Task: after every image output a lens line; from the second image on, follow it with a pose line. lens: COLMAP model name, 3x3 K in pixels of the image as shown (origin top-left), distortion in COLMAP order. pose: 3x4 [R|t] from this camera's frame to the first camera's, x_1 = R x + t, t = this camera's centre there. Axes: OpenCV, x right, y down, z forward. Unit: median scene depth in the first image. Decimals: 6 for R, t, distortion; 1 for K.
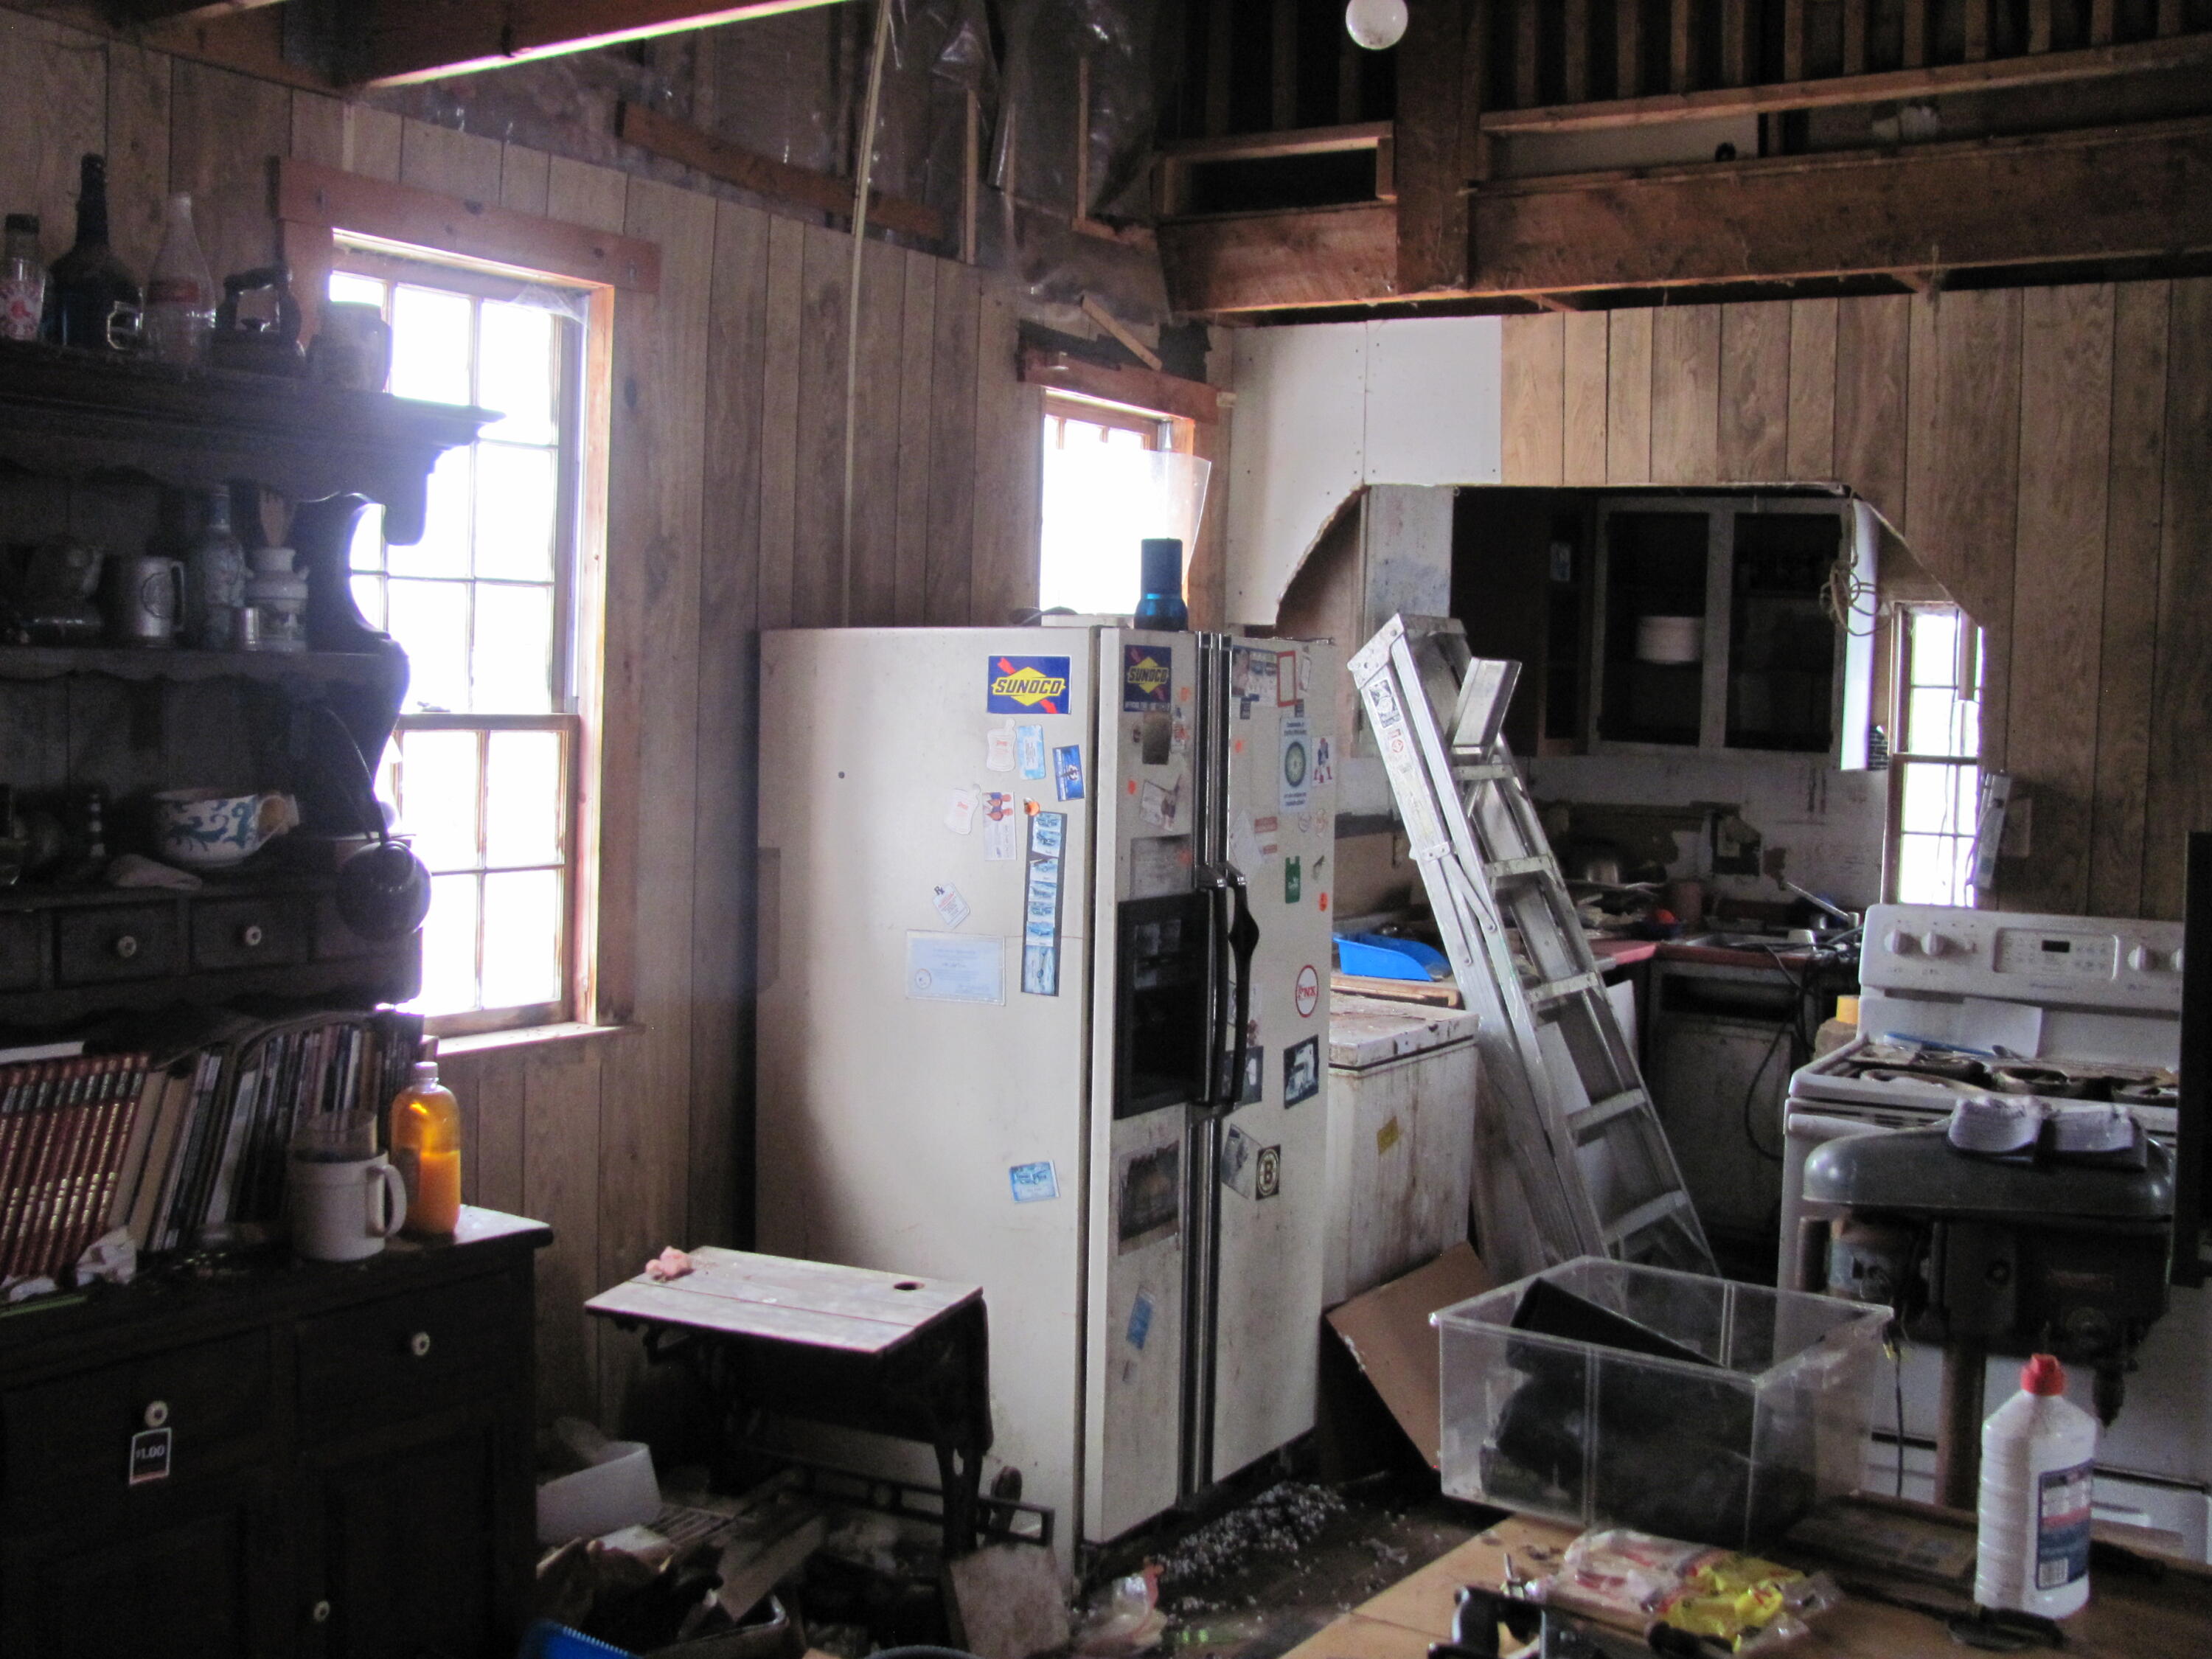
lens RADIAL K [[2393.1, 0, 1106.1], [0, 2393.1, 826.0], [0, 0, 1]] dist [-0.176221, 0.000000]
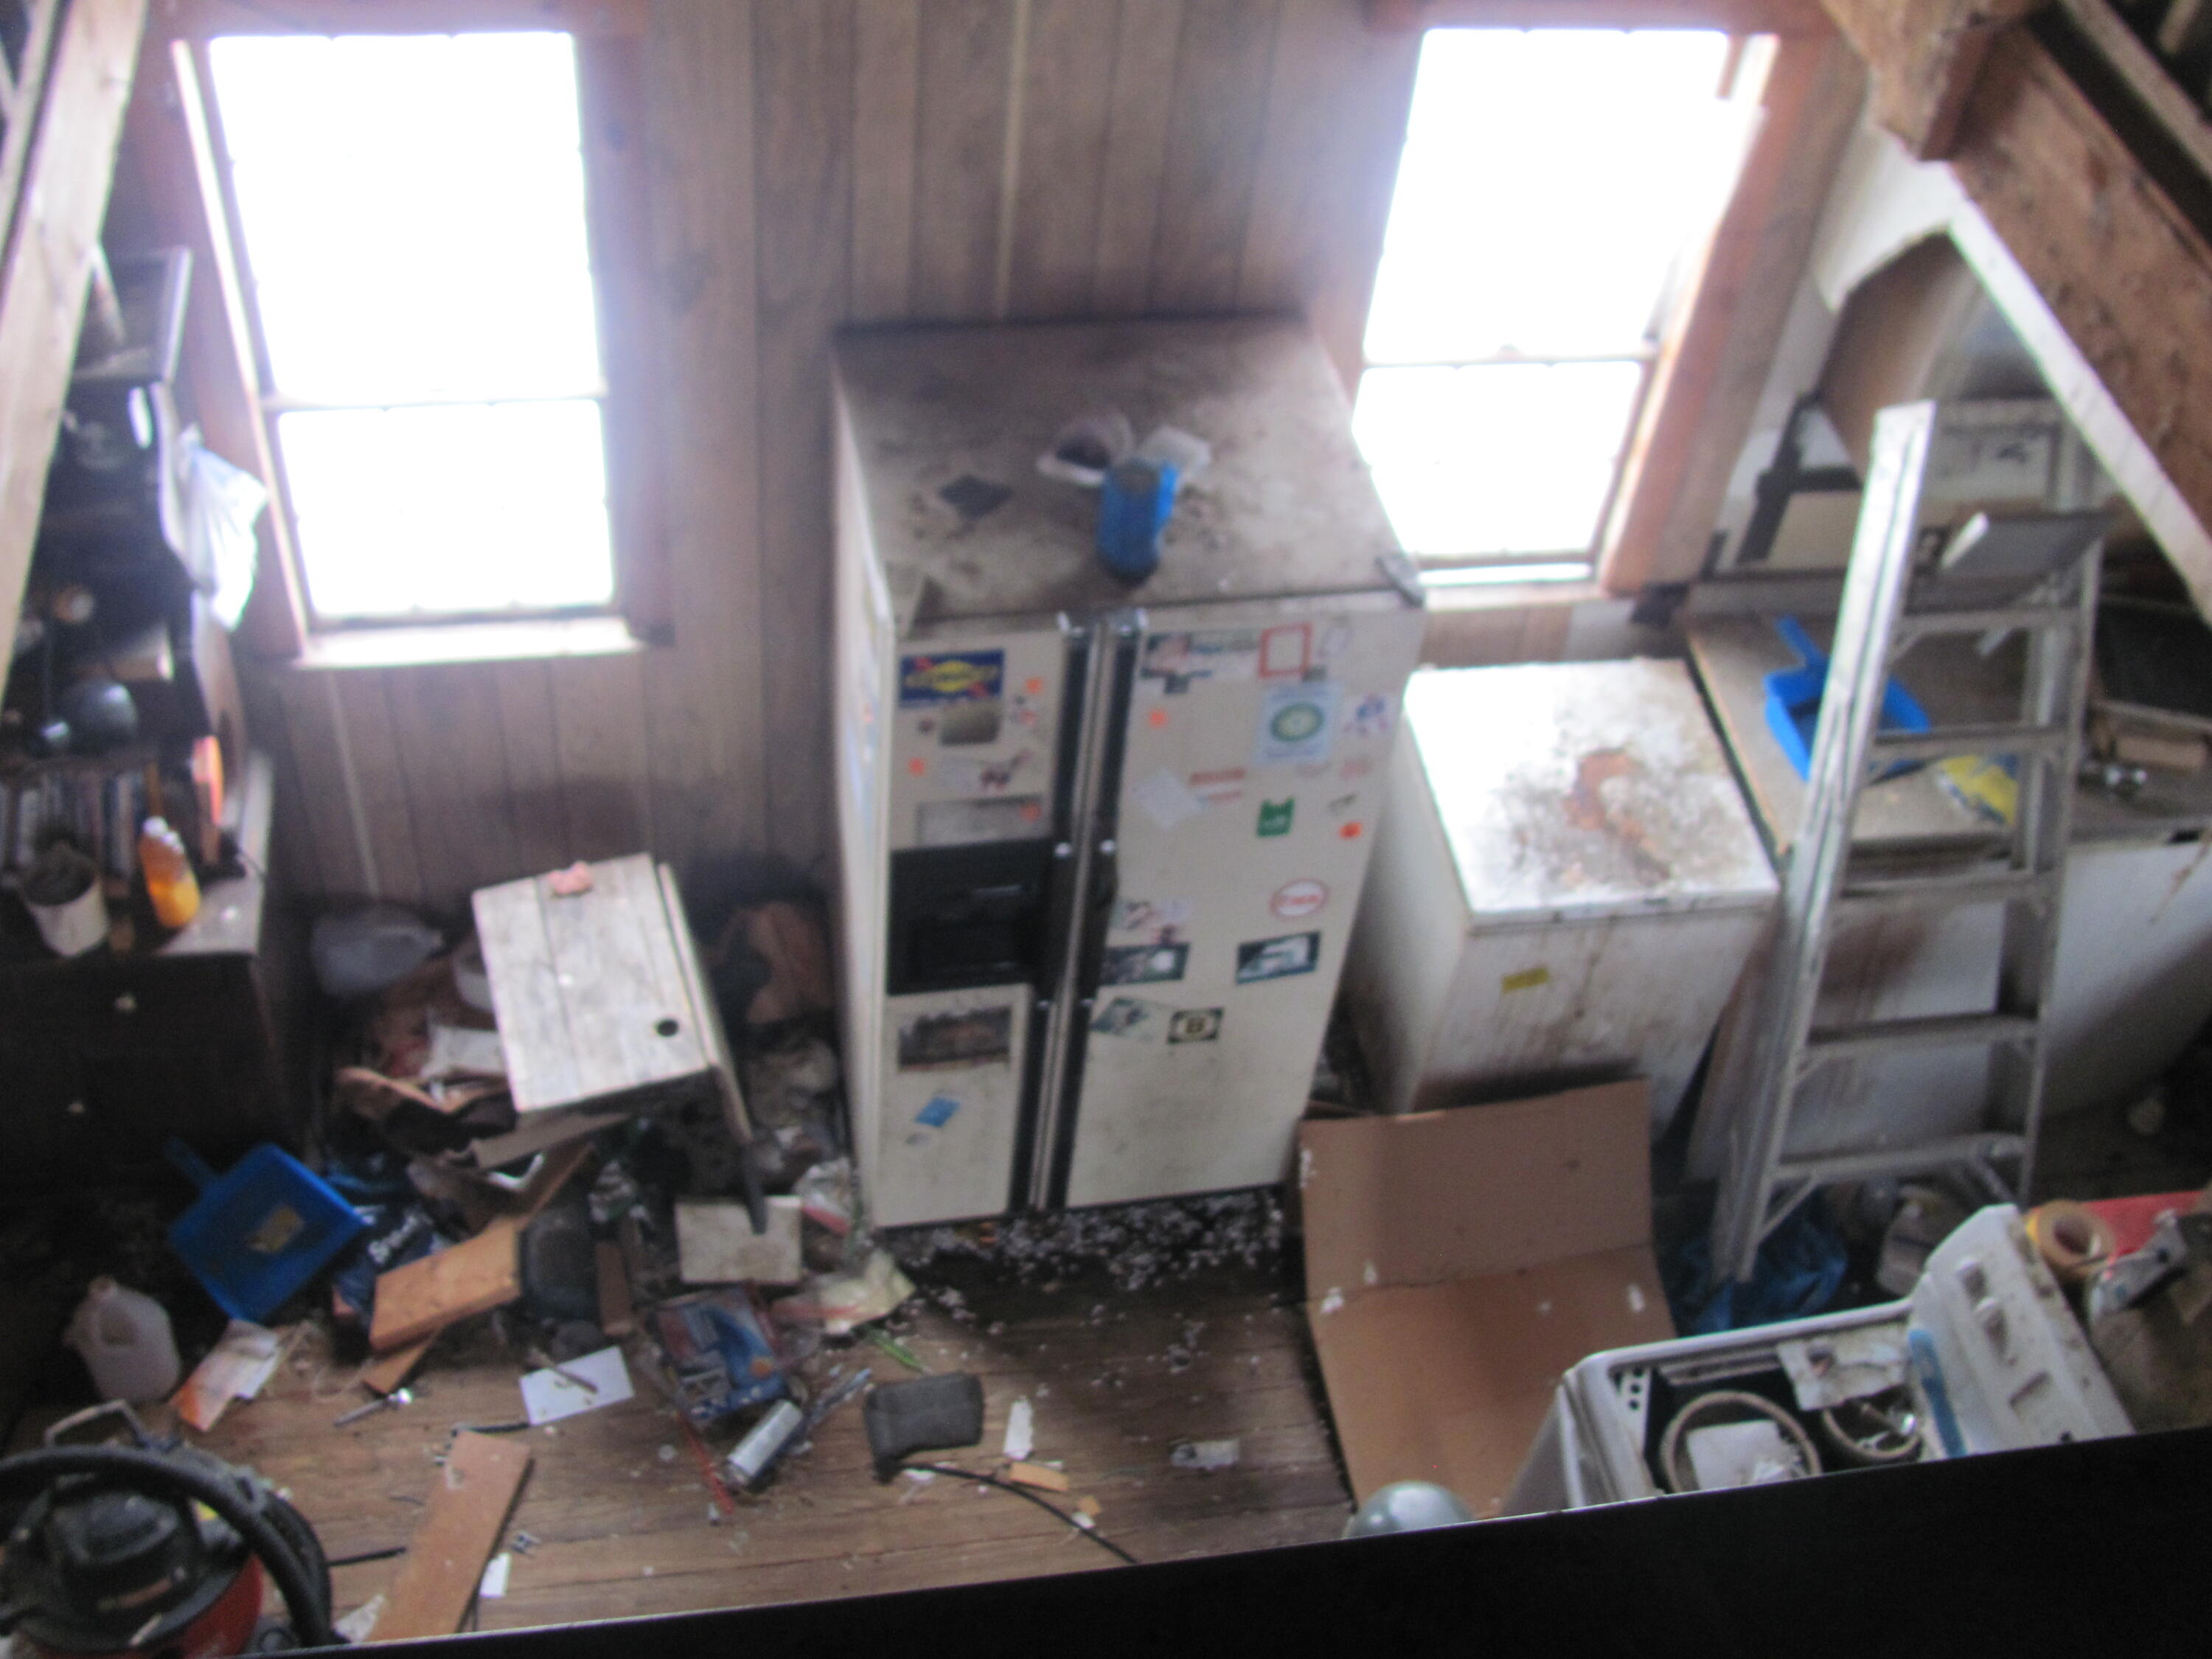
lens RADIAL K [[2393.1, 0, 1109.5], [0, 2393.1, 830.6], [0, 0, 1]] dist [-0.176221, 0.000000]
pose [[0.670308, 0.574721, -0.469450, 0.461806], [-0.113772, 0.704723, 0.700301, -0.593914], [0.733310, -0.416008, 0.537768, 0.498327]]
